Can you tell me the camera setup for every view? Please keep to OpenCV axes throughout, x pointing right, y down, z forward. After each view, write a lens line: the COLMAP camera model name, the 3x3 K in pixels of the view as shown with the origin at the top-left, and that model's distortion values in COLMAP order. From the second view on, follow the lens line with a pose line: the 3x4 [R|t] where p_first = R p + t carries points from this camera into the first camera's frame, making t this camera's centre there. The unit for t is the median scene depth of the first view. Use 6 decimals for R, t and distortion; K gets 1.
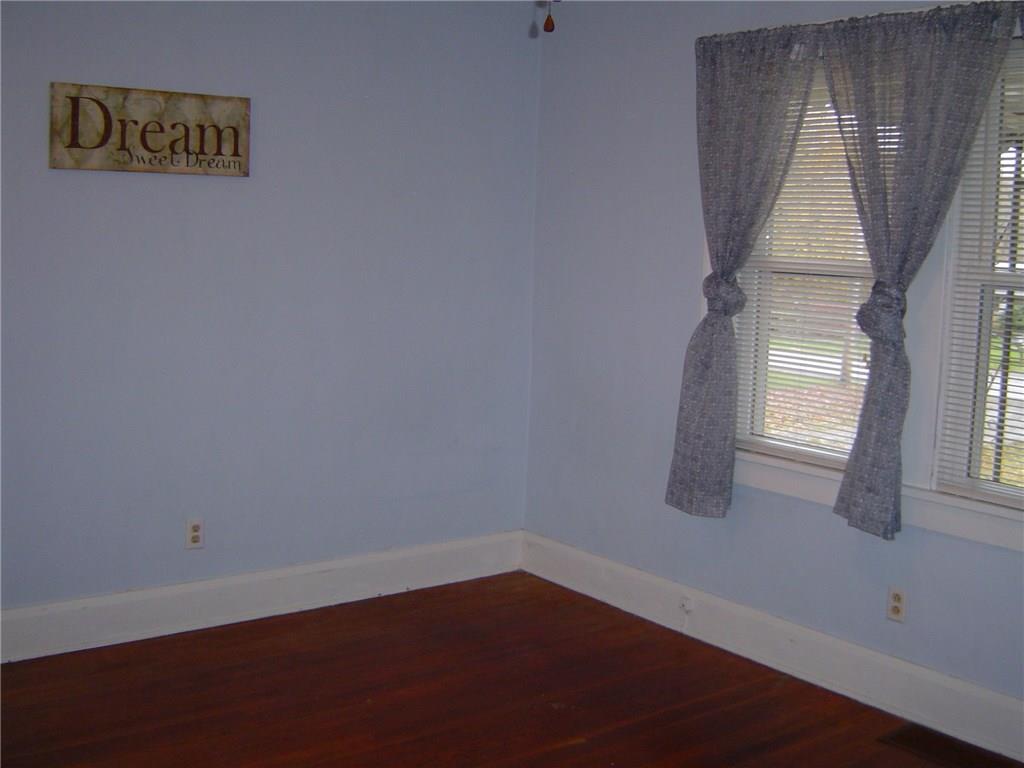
lens RADIAL K [[1226.5, 0, 513.9], [0, 1226.5, 385.0], [0, 0, 1]] dist [-0.081891, 0.000000]
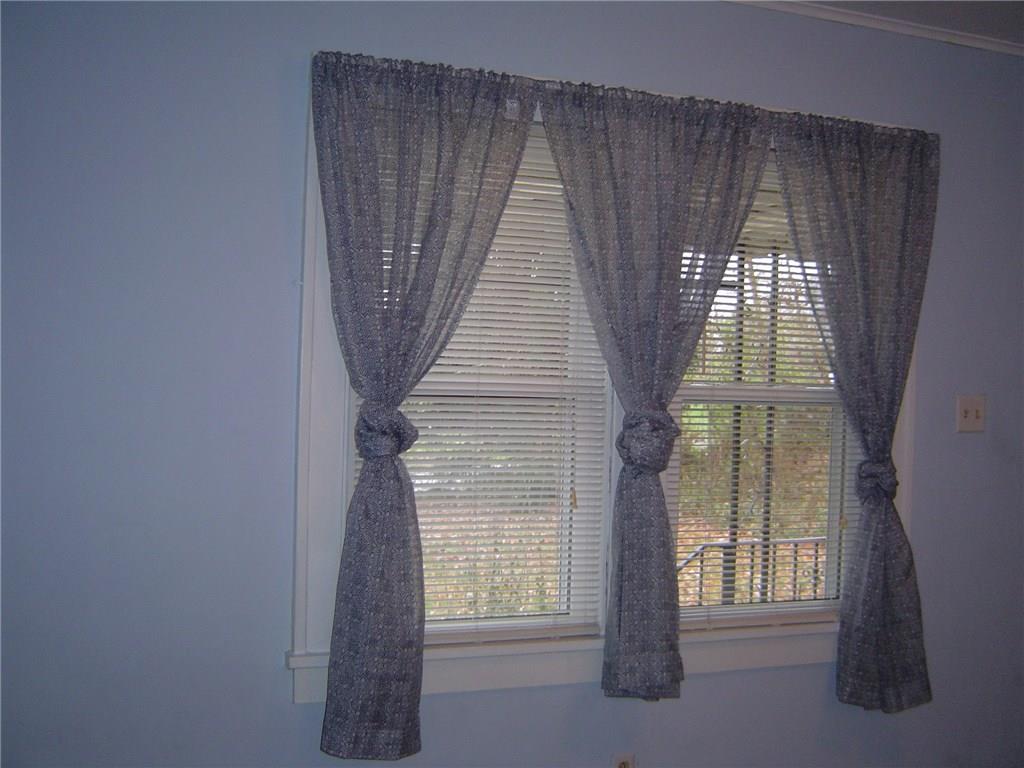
lens RADIAL K [[1226.5, 0, 512.8], [0, 1226.5, 380.8], [0, 0, 1]] dist [-0.081891, 0.000000]
pose [[0.249904, -0.061012, 0.966346, -0.526830], [0.088688, 0.995260, 0.039902, -0.137281], [-0.964200, 0.075731, 0.254131, 0.831219]]
